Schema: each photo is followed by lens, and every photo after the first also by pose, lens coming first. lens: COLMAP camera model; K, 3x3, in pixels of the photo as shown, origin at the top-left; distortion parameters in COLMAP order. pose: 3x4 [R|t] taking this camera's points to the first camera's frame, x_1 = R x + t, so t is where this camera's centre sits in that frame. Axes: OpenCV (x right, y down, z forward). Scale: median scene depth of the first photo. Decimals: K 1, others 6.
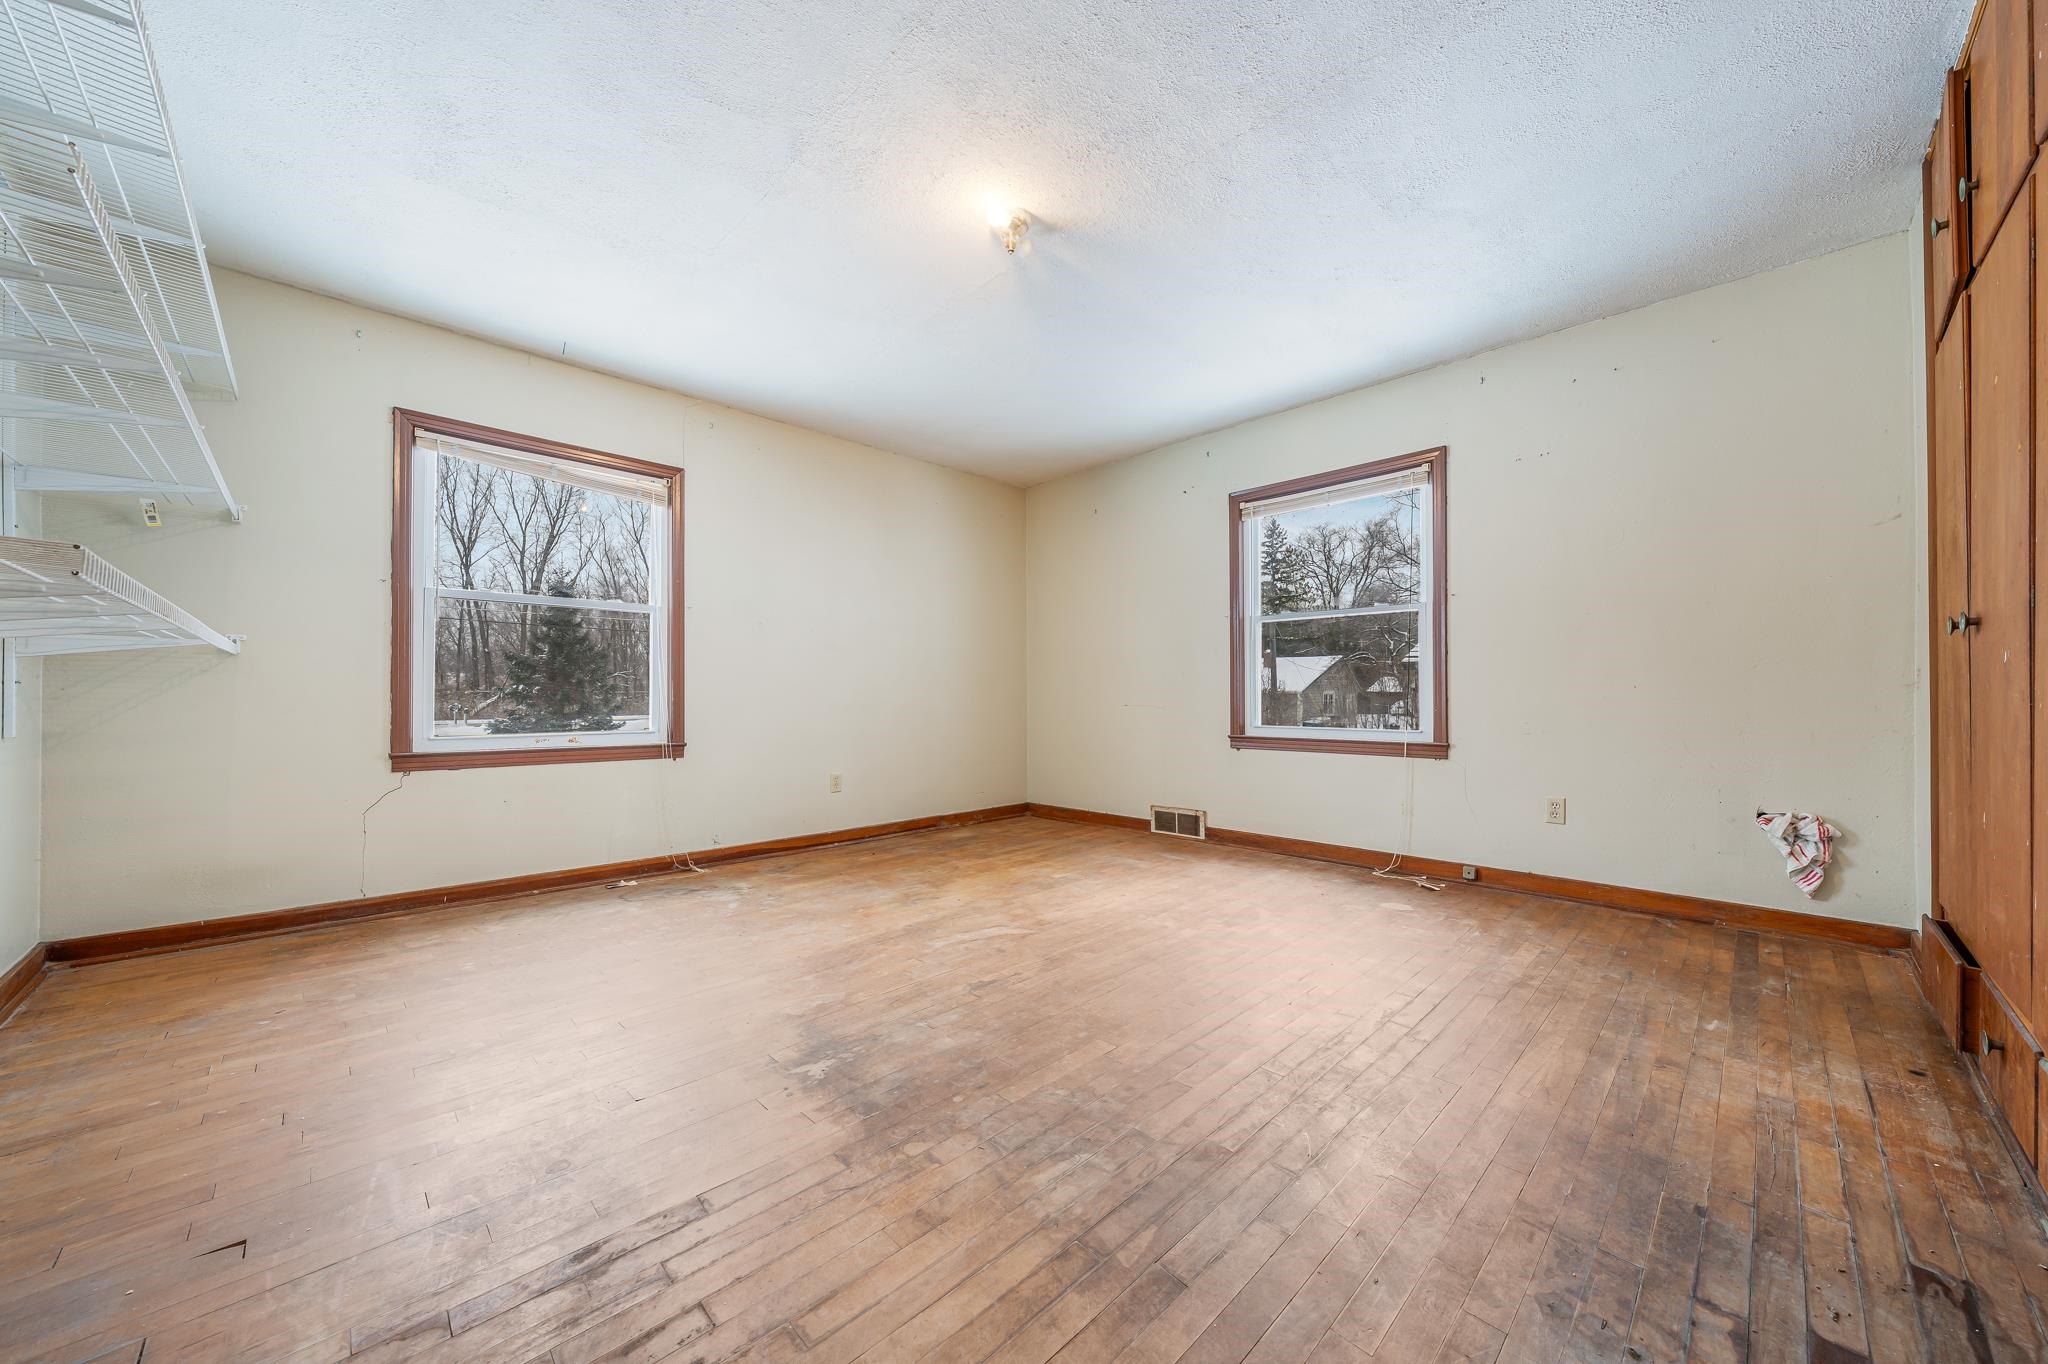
lens RADIAL K [[735.8, 0, 1028.9], [0, 735.8, 690.5], [0, 0, 1]] dist [-0.006305, 0.000477]
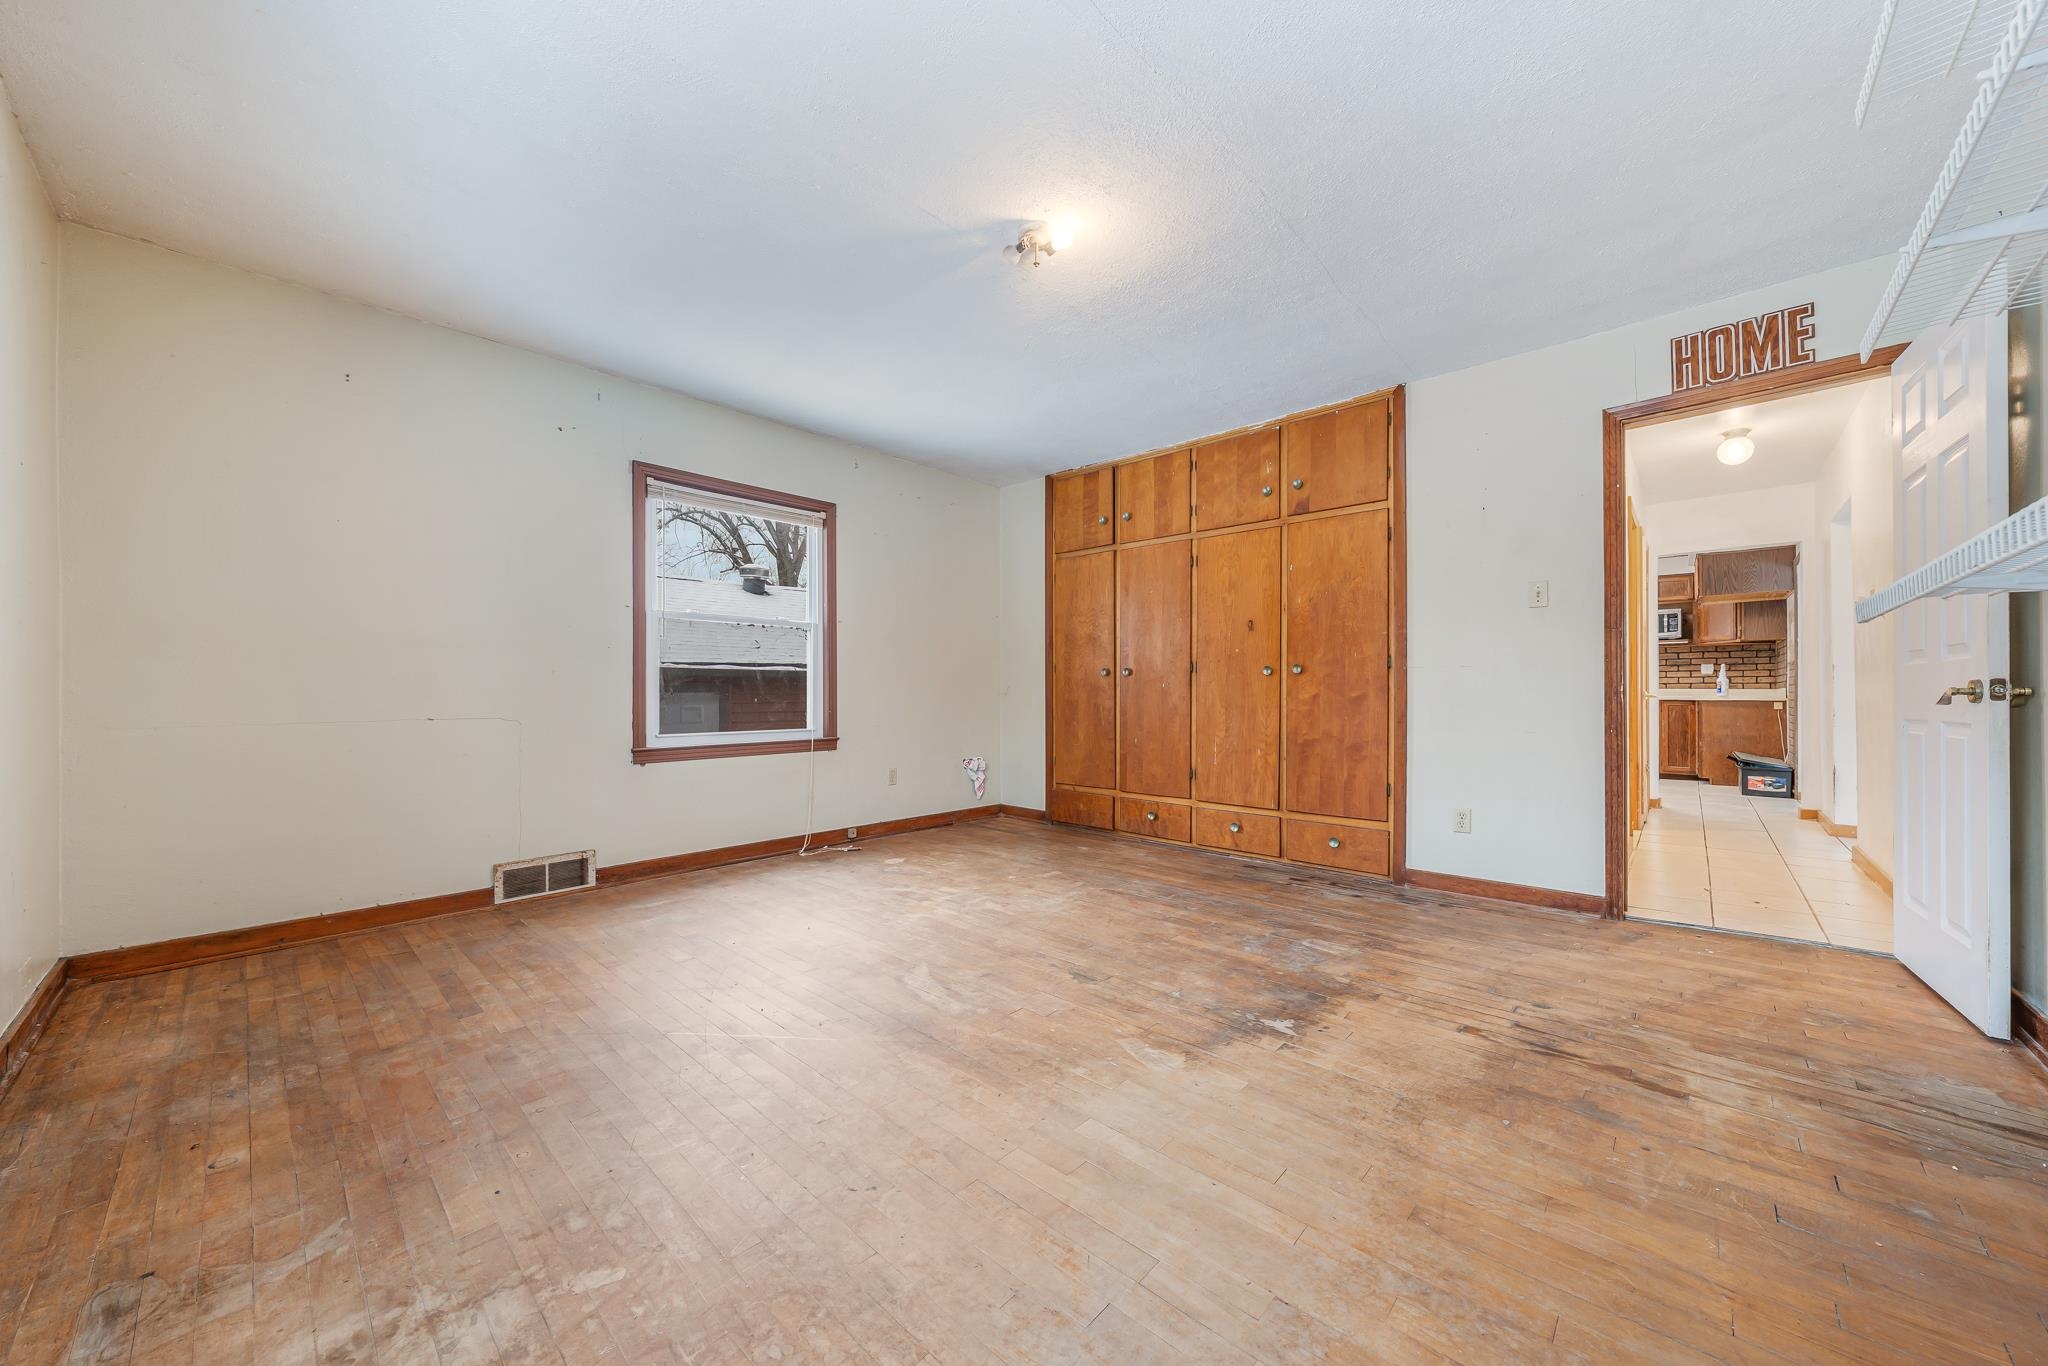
lens RADIAL K [[725.2, 0, 1031.3], [0, 725.2, 687.0], [0, 0, 1]] dist [-0.002497, -0.000018]
pose [[-0.055112, 0.012880, 0.998397, -0.911234], [-0.000670, 0.999916, -0.012937, 0.001157], [-0.998480, -0.001382, -0.055099, 0.941909]]
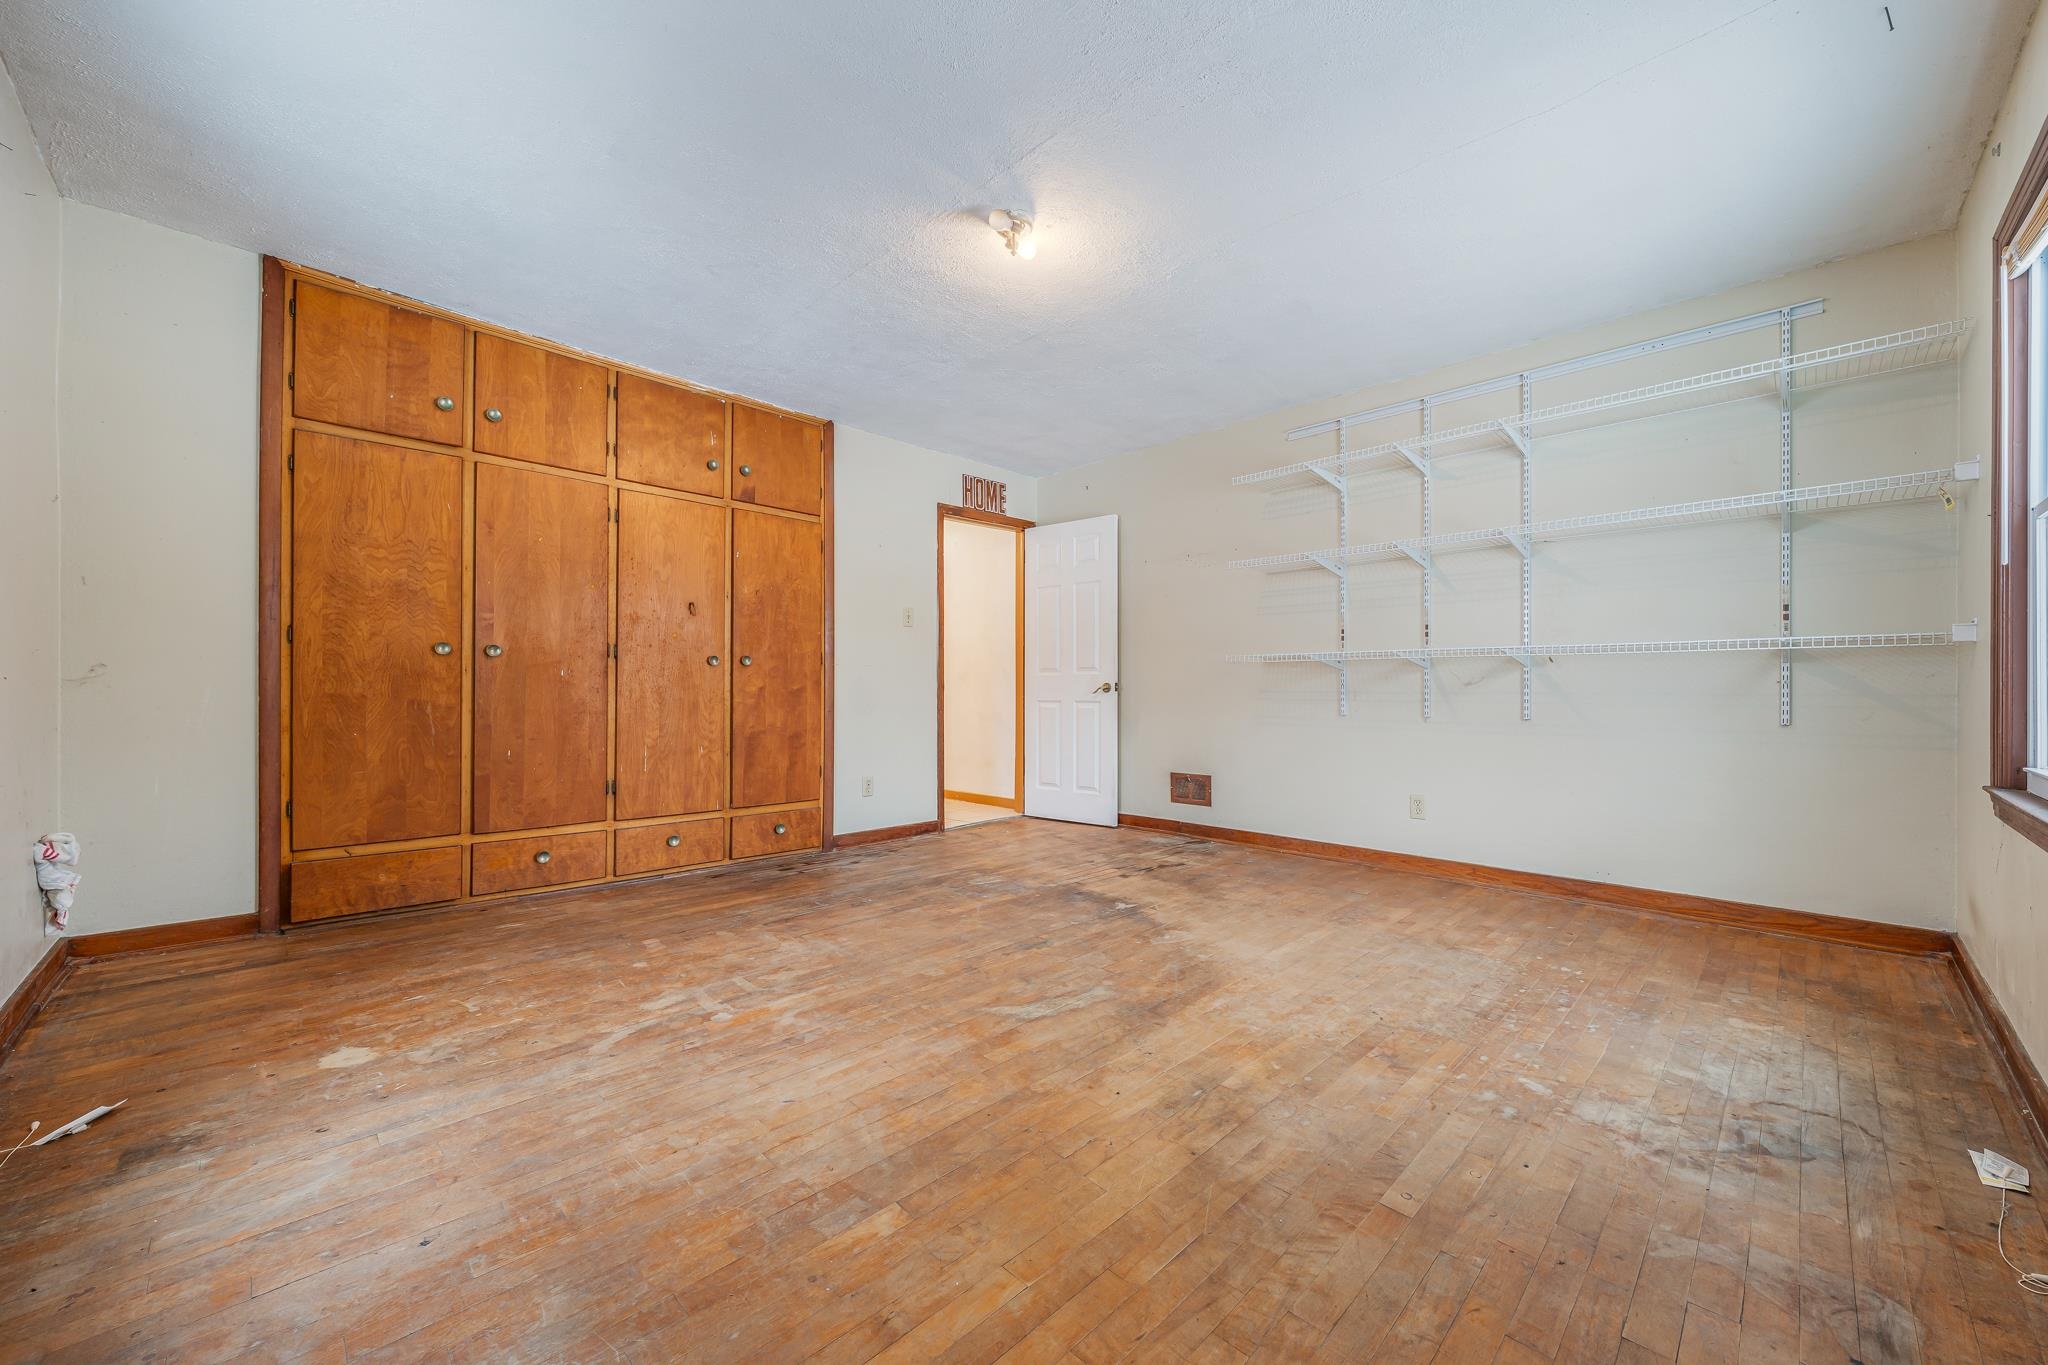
lens RADIAL K [[764.7, 0, 1025.5], [0, 764.7, 686.7], [0, 0, 1]] dist [-0.003003, 0.000208]
pose [[-0.999996, -0.000974, -0.002775, -0.034502], [-0.000954, 0.999975, -0.006990, 0.006511], [0.002782, -0.006988, -0.999972, 1.821485]]
